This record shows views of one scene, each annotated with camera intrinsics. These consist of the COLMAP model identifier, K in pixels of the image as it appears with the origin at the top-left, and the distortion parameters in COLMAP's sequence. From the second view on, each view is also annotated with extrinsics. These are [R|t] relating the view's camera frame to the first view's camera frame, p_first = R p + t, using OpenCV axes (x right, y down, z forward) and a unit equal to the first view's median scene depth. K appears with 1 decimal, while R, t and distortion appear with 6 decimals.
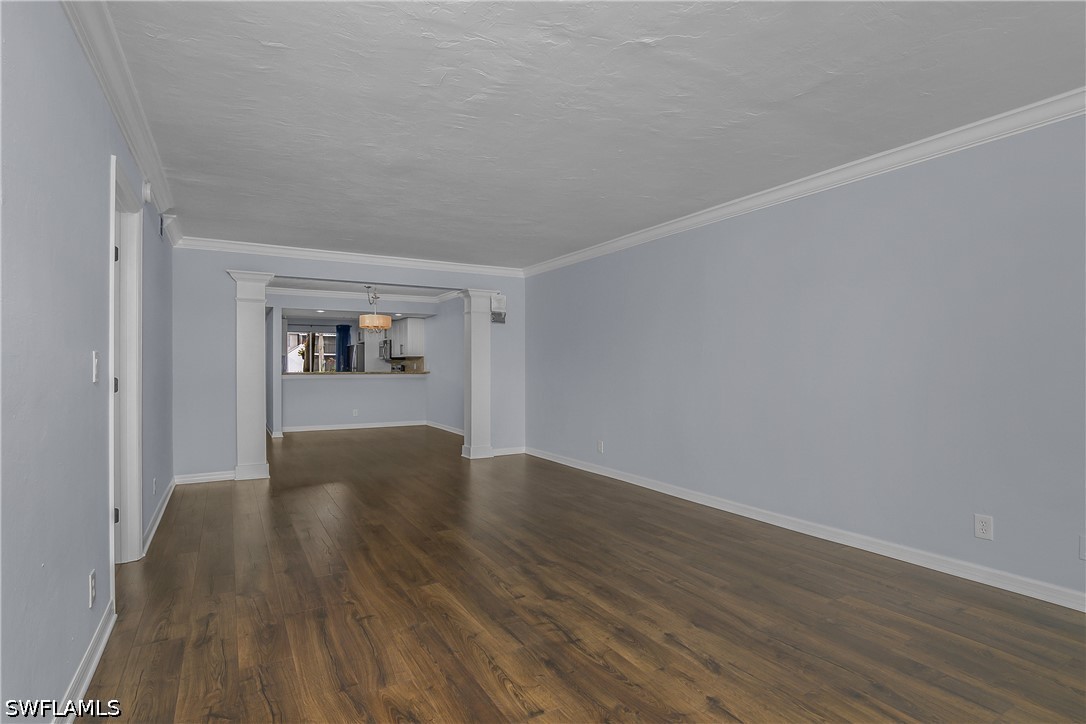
lens RADIAL K [[548.1, 0, 543.0], [0, 548.1, 362.0], [0, 0, 1]] dist [-0.025381, 0.000196]
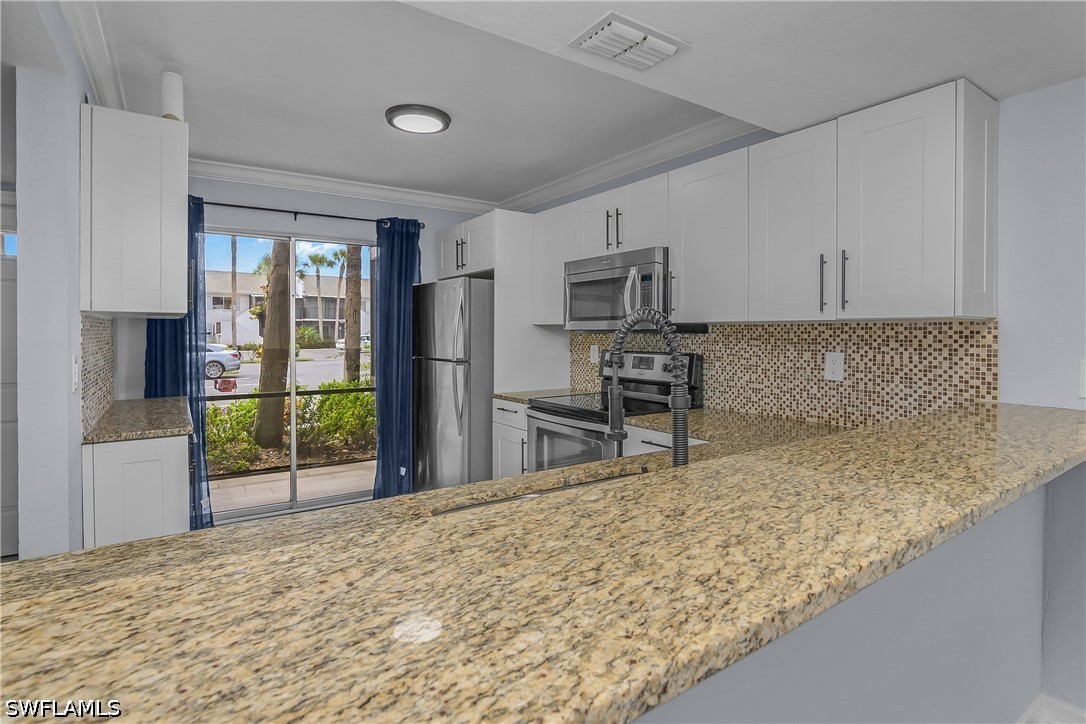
lens RADIAL K [[545.3, 0, 545.7], [0, 545.3, 343.8], [0, 0, 1]] dist [-0.017864, -0.000165]
pose [[0.996872, 0.003471, 0.078955, -0.346327], [-0.005544, 0.999646, 0.026040, -0.005755], [-0.078836, -0.026396, 0.996538, 0.771702]]
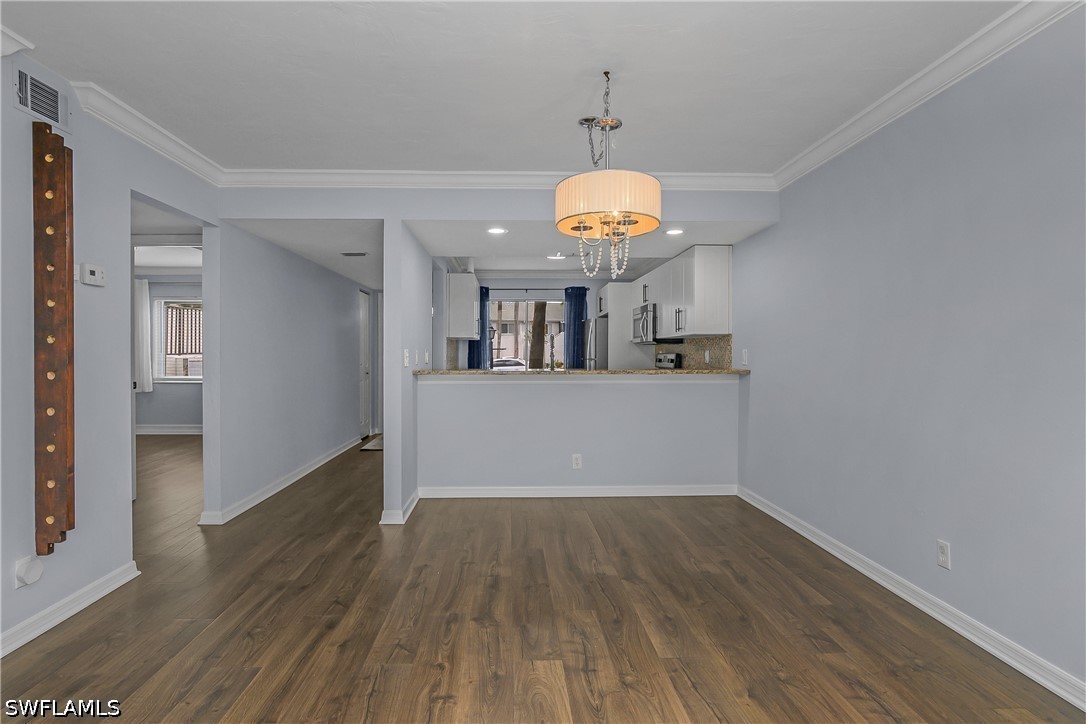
lens RADIAL K [[548.1, 0, 543.0], [0, 548.1, 362.0], [0, 0, 1]] dist [-0.025381, 0.000196]
pose [[0.897971, 0.013376, -0.439852, -0.145977], [-0.002818, 0.999692, 0.024649, 0.001017], [0.440046, -0.020895, 0.897732, 0.492177]]
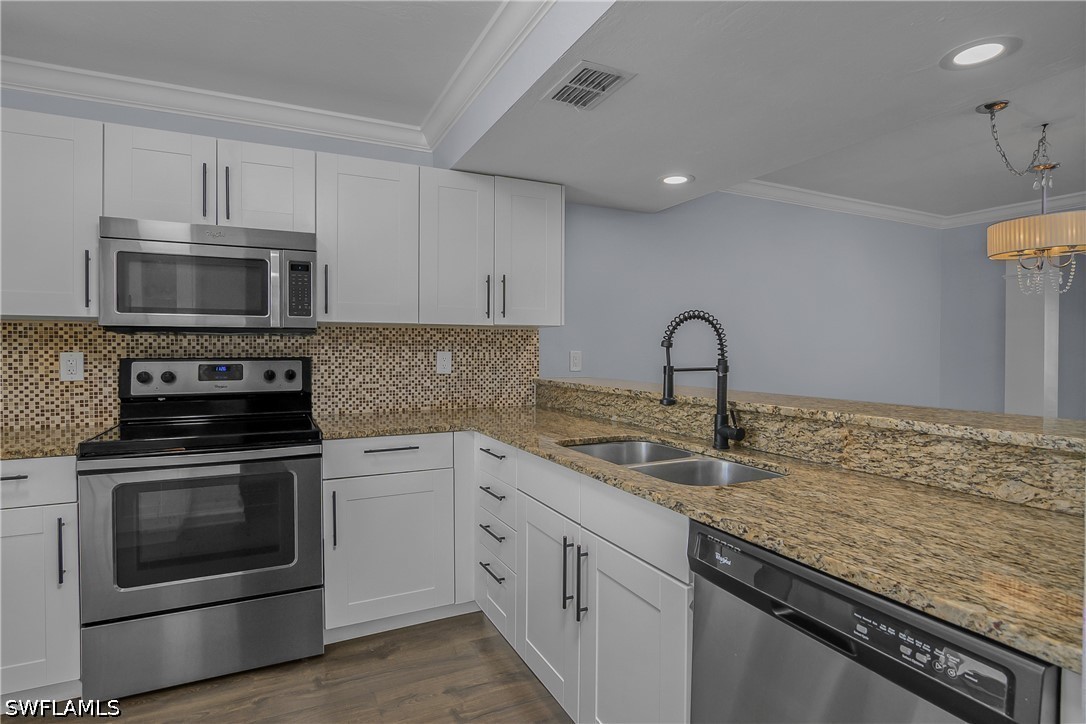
lens RADIAL K [[528.9, 0, 543.0], [0, 528.9, 362.0], [0, 0, 1]] dist [-0.026127, 0.000691]
pose [[0.090696, -0.020656, 0.995664, -0.463569], [-0.005543, 0.999759, 0.021245, 0.001367], [-0.995863, -0.007446, 0.090560, 0.893783]]
